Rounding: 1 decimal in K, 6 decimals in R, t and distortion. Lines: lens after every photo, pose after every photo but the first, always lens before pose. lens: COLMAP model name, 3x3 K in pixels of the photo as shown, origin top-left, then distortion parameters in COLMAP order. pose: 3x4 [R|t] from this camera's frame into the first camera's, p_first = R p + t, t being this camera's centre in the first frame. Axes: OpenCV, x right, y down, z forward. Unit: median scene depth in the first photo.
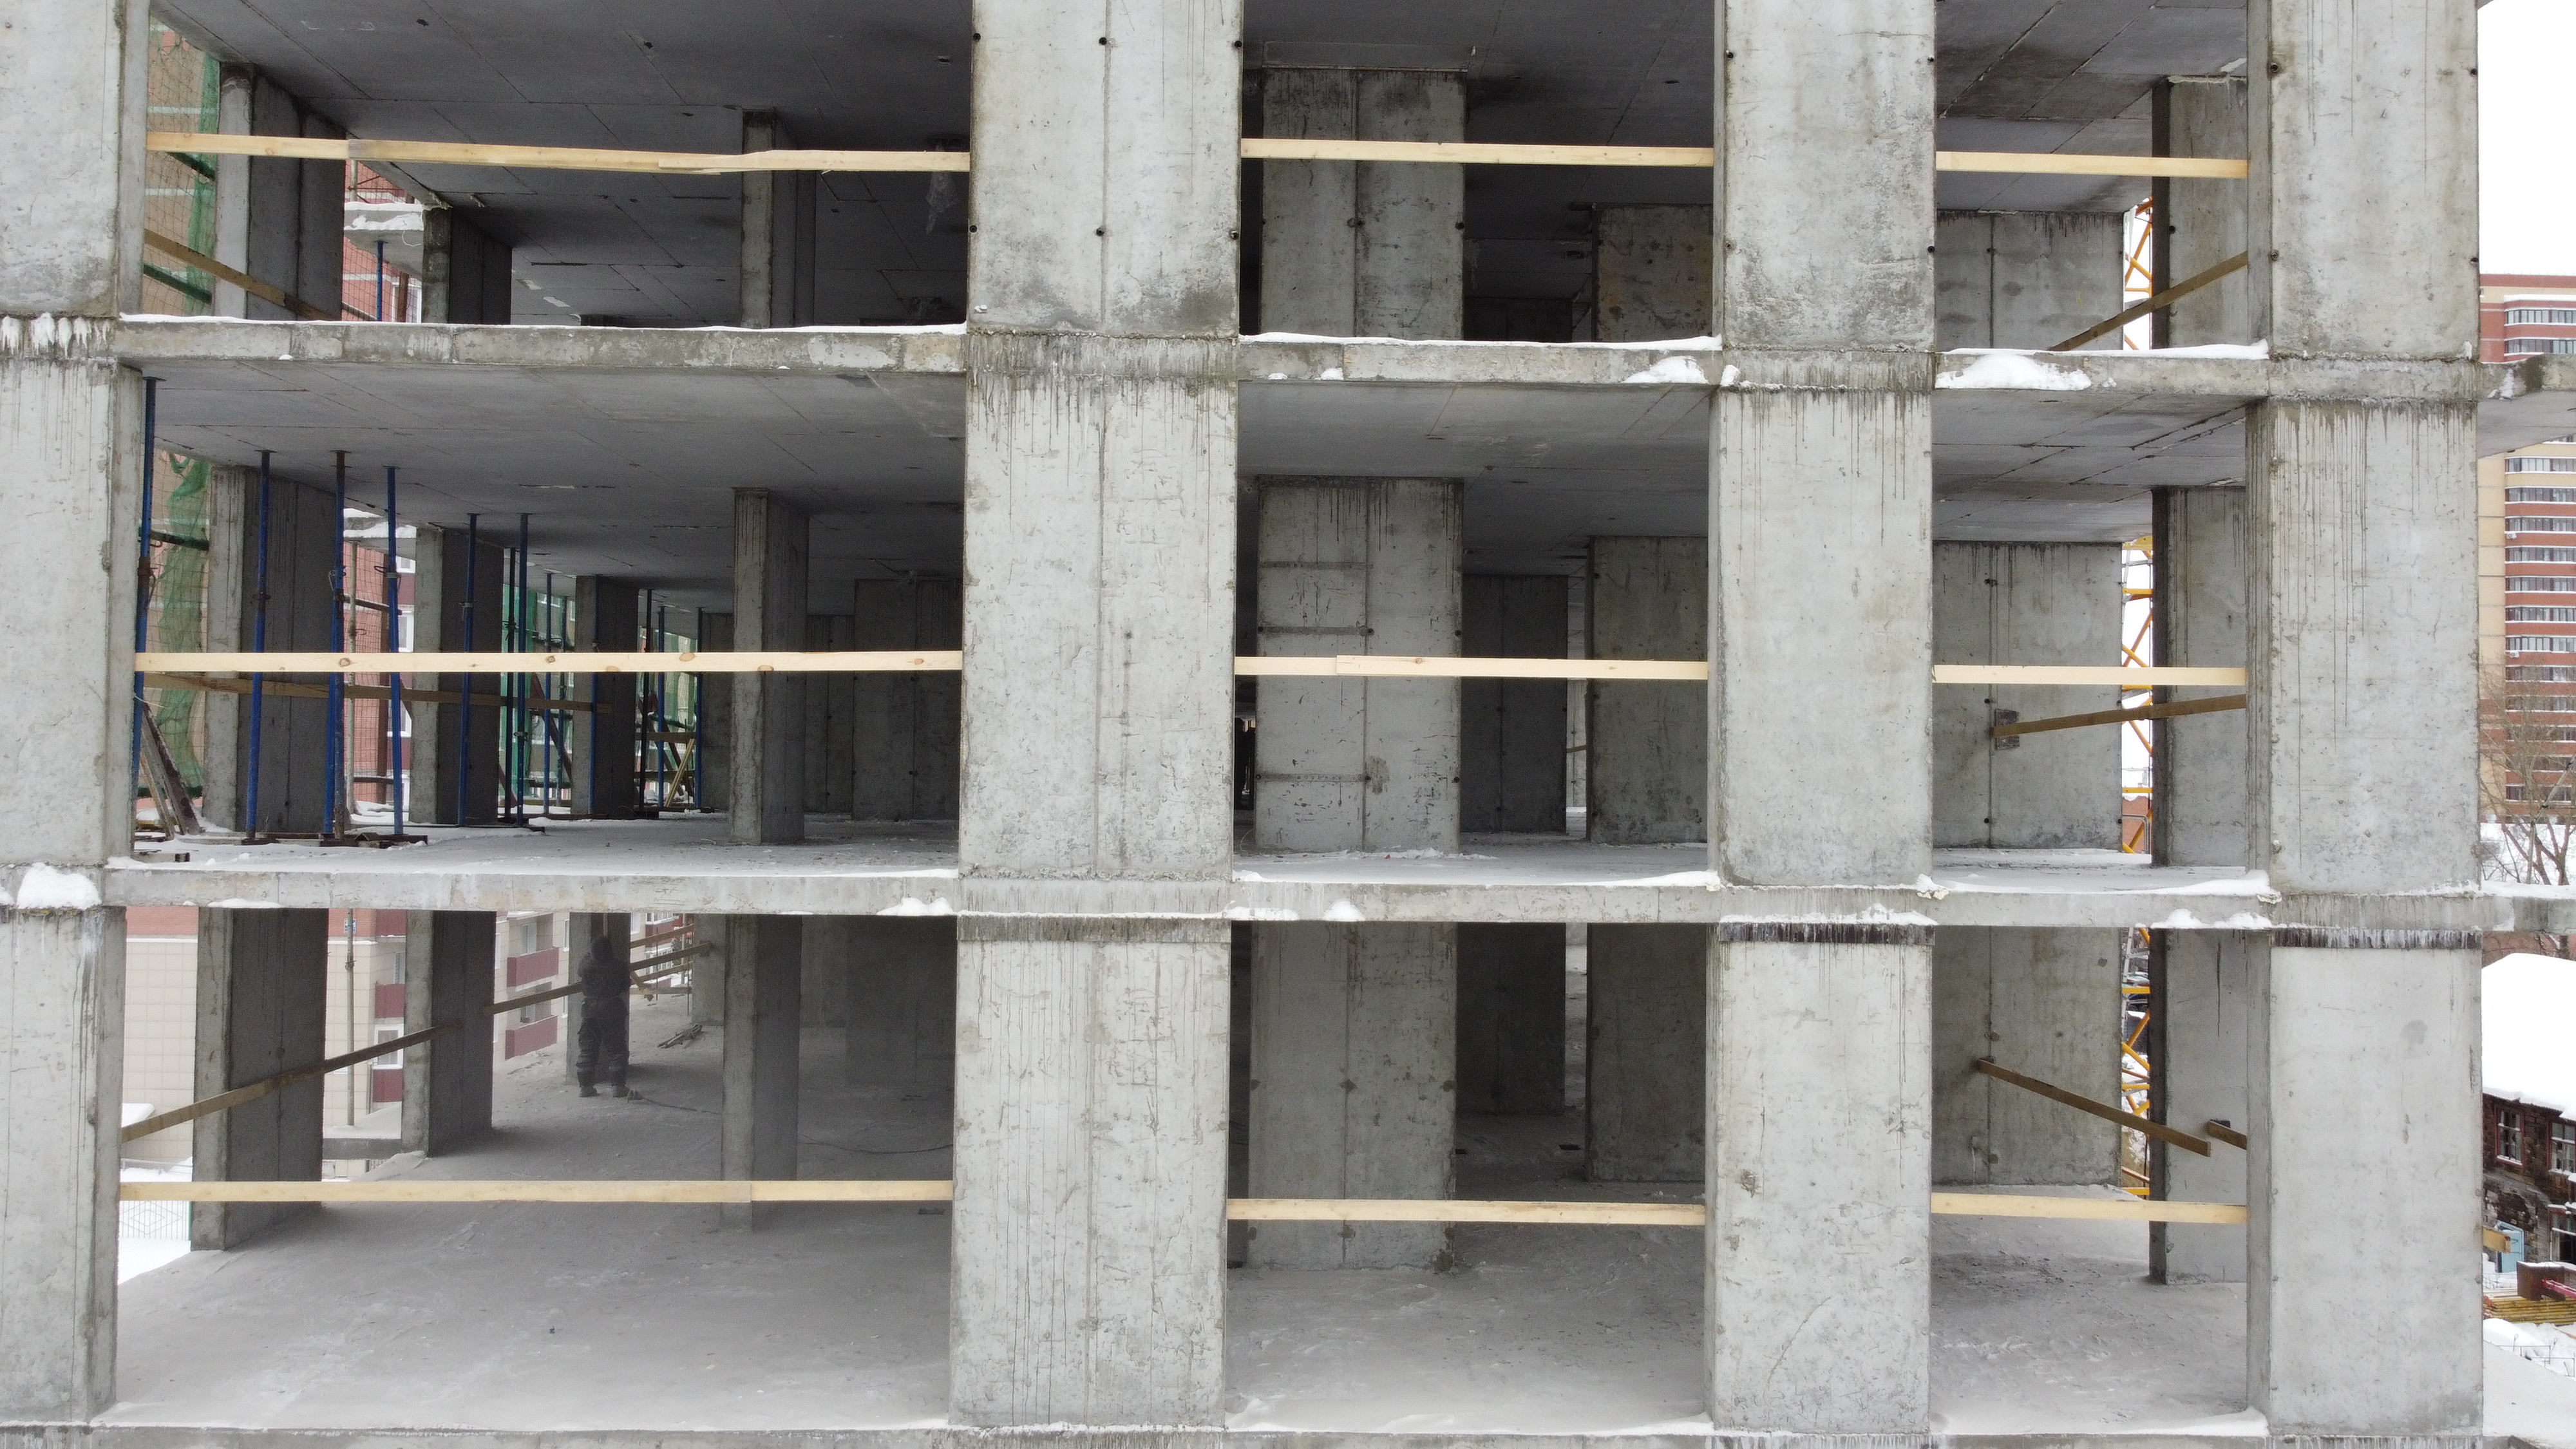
lens RADIAL K [[1943.8, 0, 1282.3], [0, 1943.8, 728.5], [0, 0, 1]] dist [-0.000576, -0.003009]
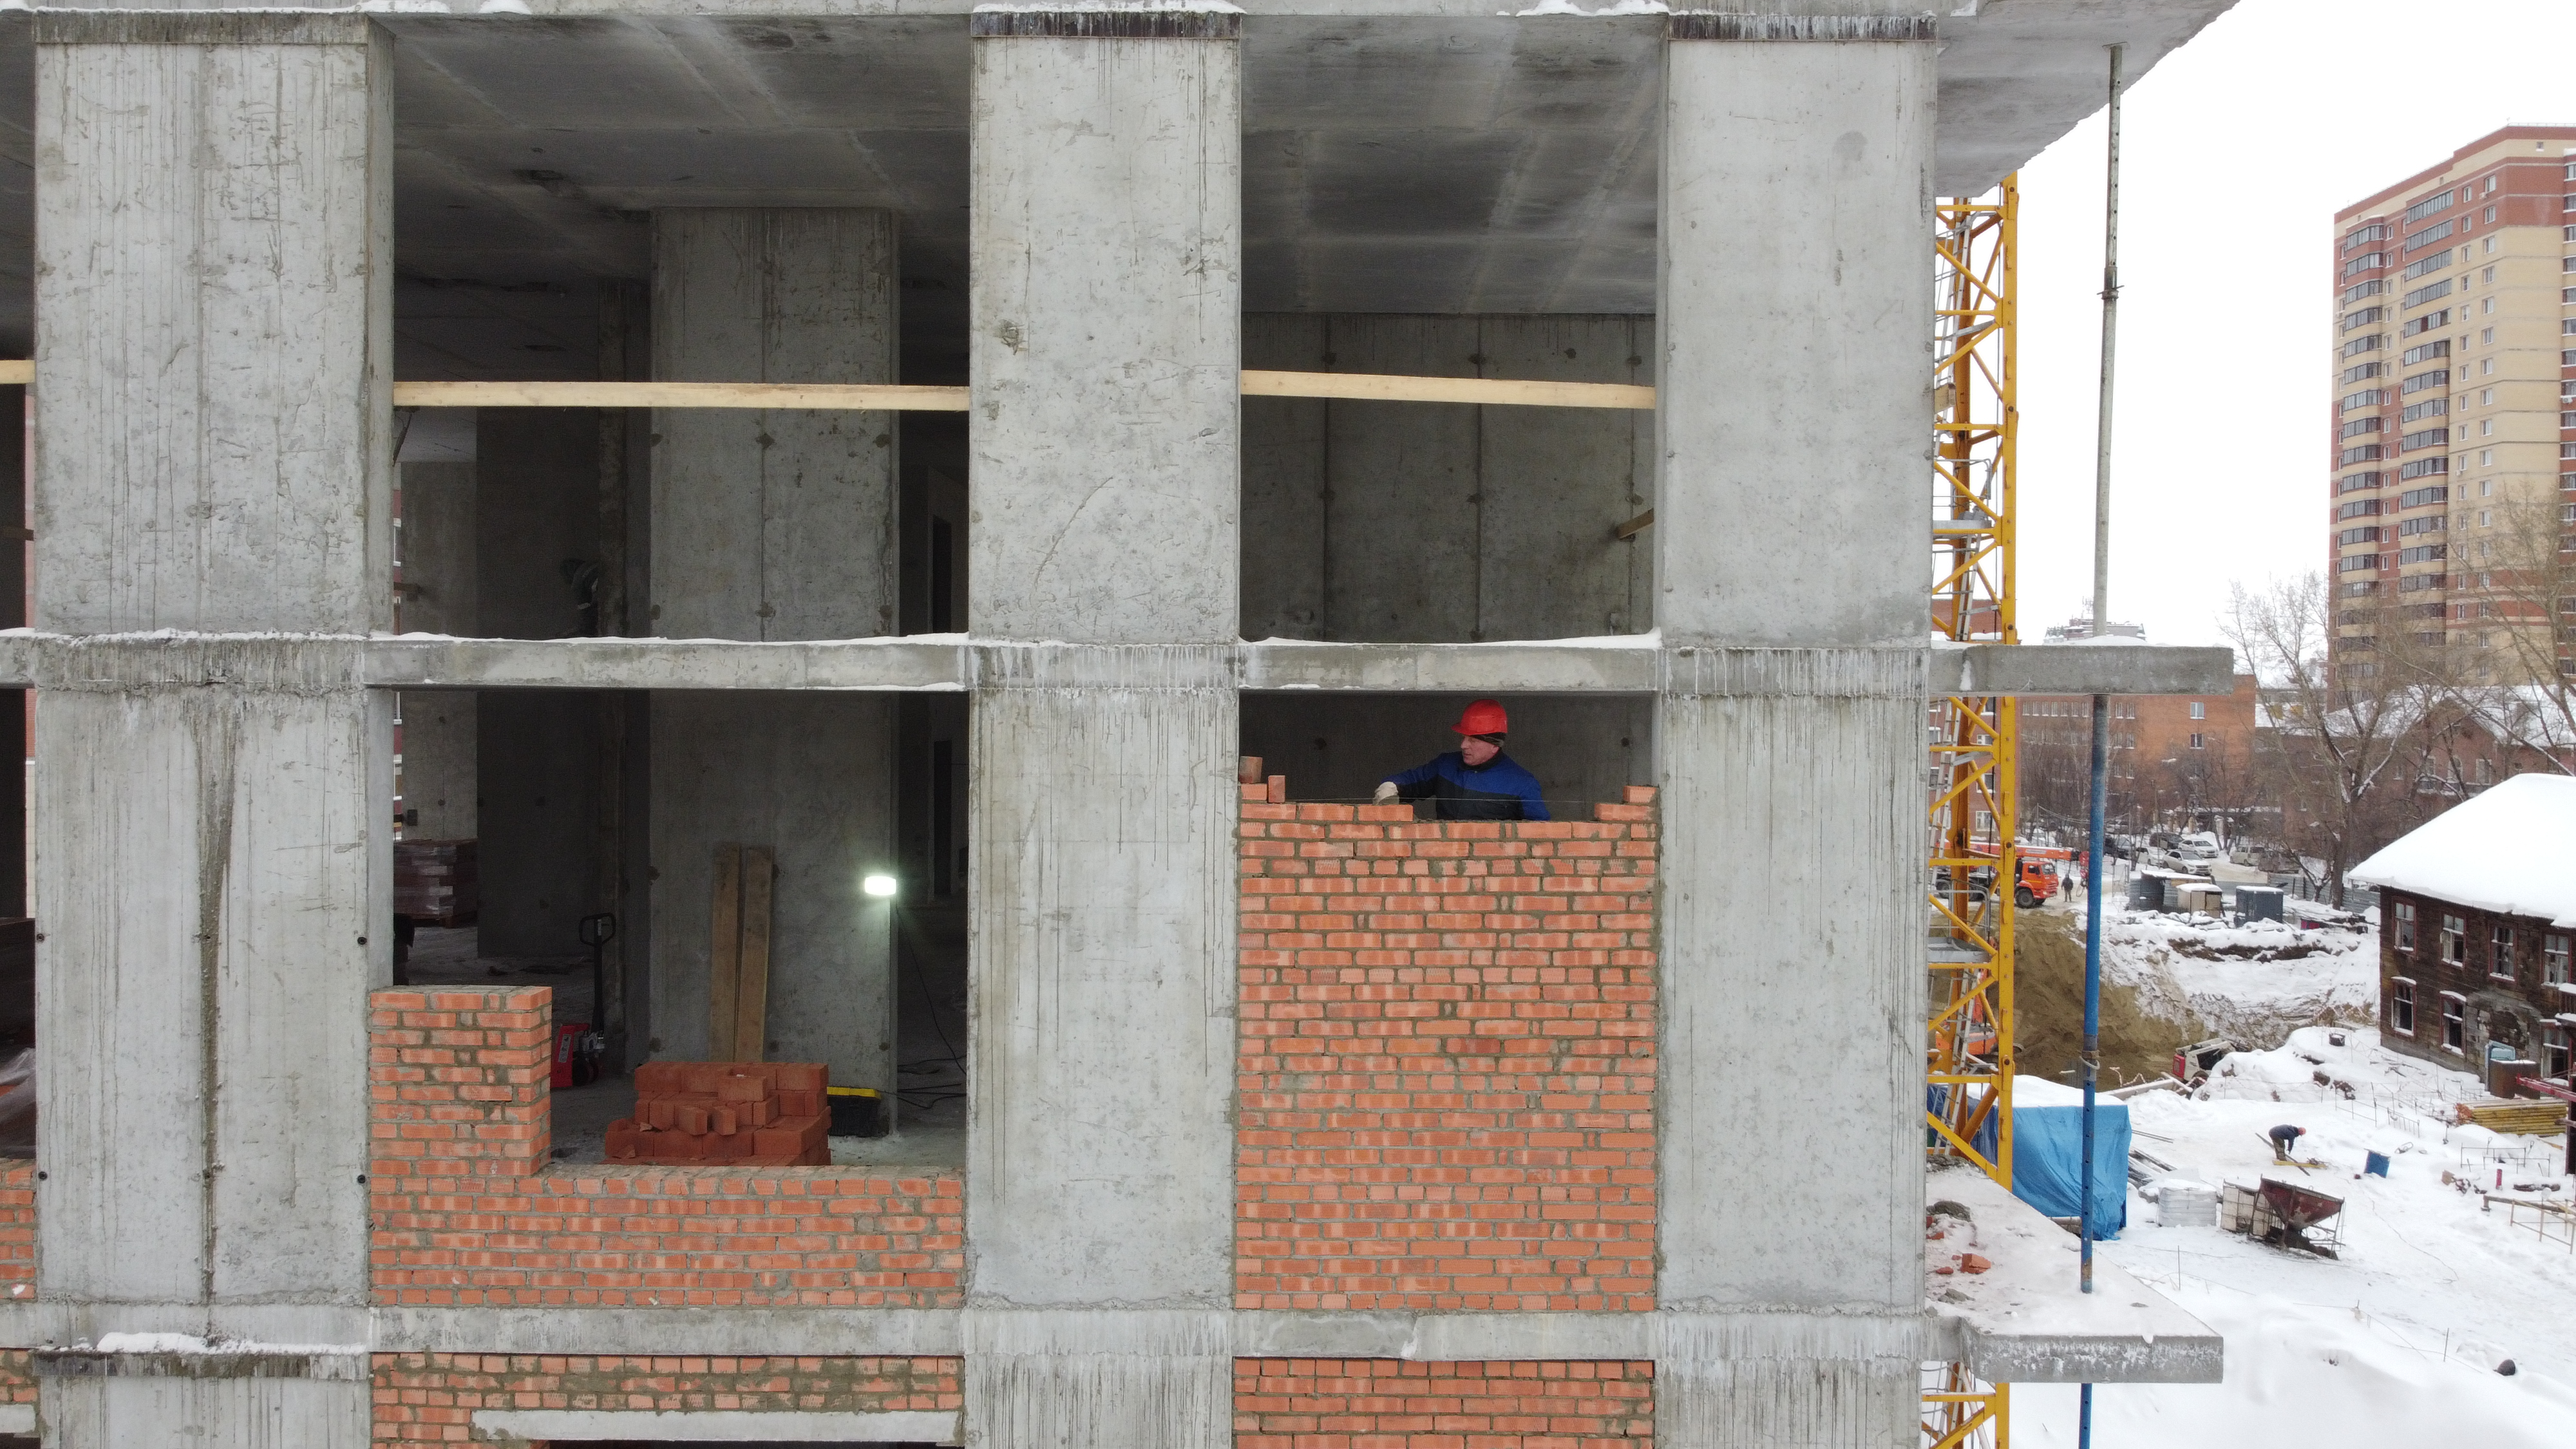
lens RADIAL K [[1943.8, 0, 1285.3], [0, 1943.8, 730.9], [0, 0, 1]] dist [-0.000576, -0.003009]
pose [[0.999568, -0.007037, -0.028526, 0.375797], [0.008170, 0.999174, 0.039800, 0.366106], [0.028222, -0.040016, 0.998800, 0.188969]]
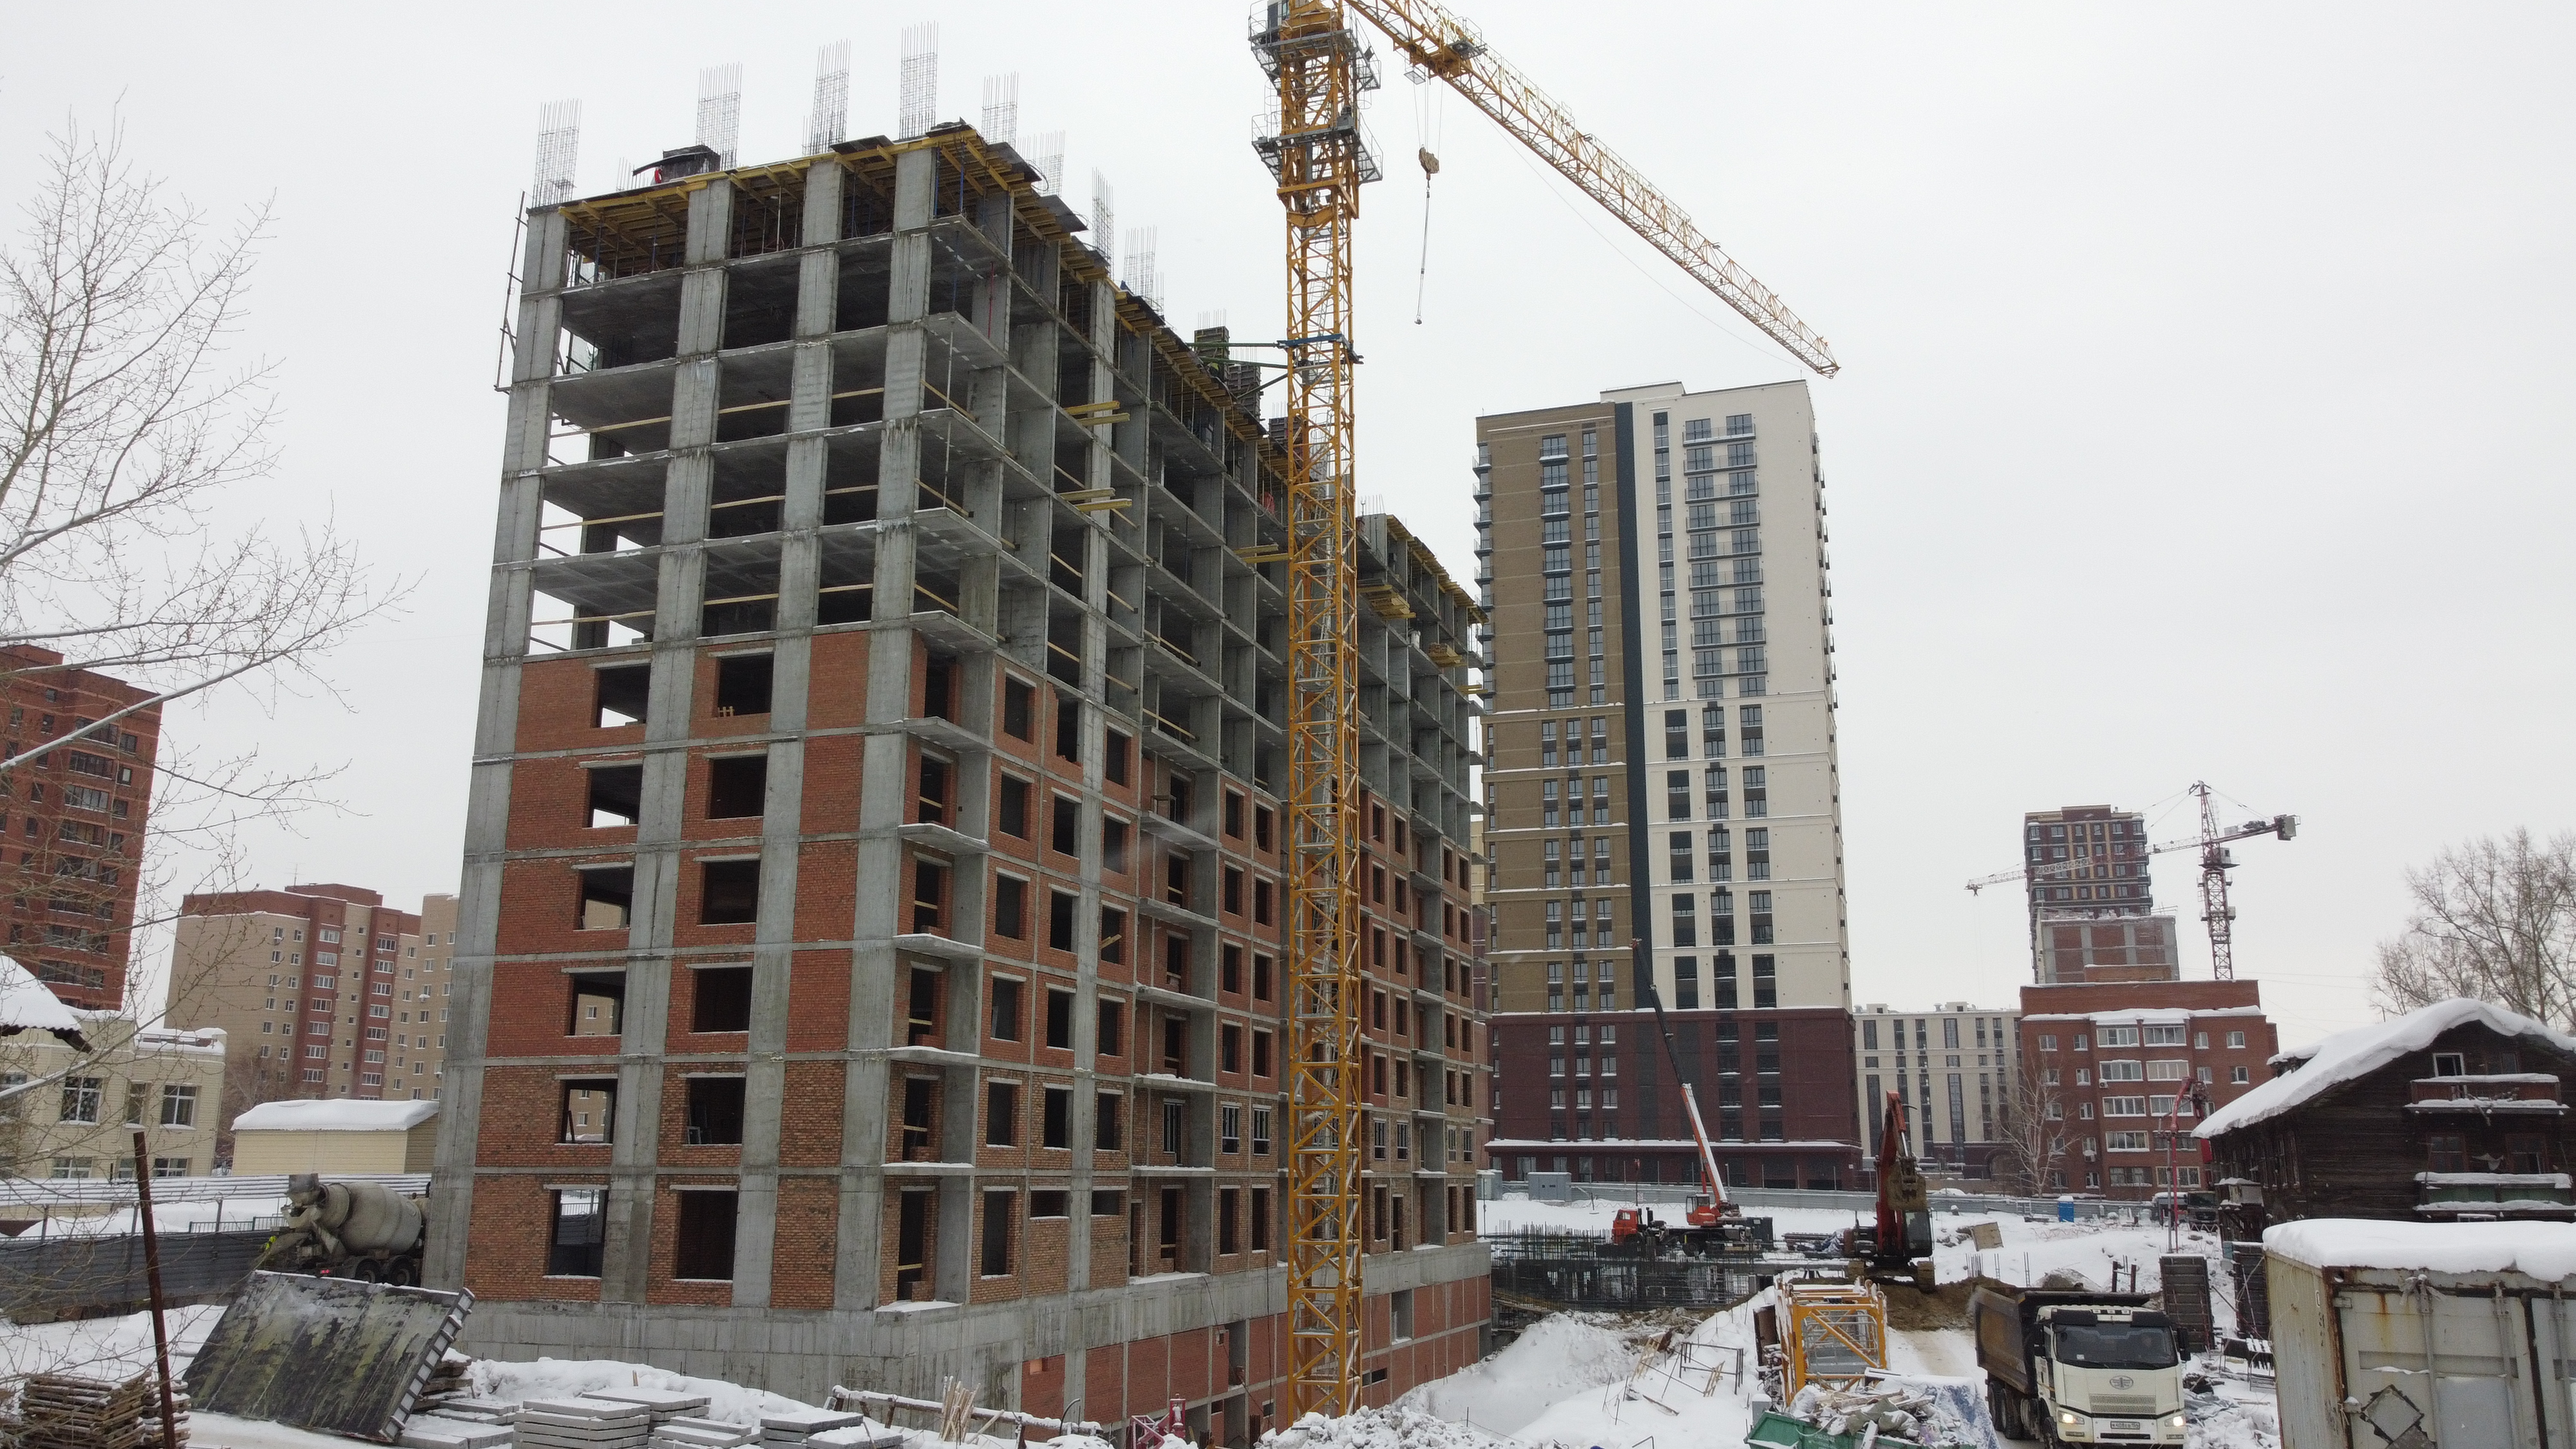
lens RADIAL K [[1943.8, 0, 1287.4], [0, 1943.8, 721.6], [0, 0, 1]] dist [-0.000576, -0.003009]
pose [[0.937418, -0.087268, -0.337093, 3.239769], [0.016692, 0.978234, -0.206831, 1.136087], [0.347805, 0.188260, 0.918471, -3.239413]]
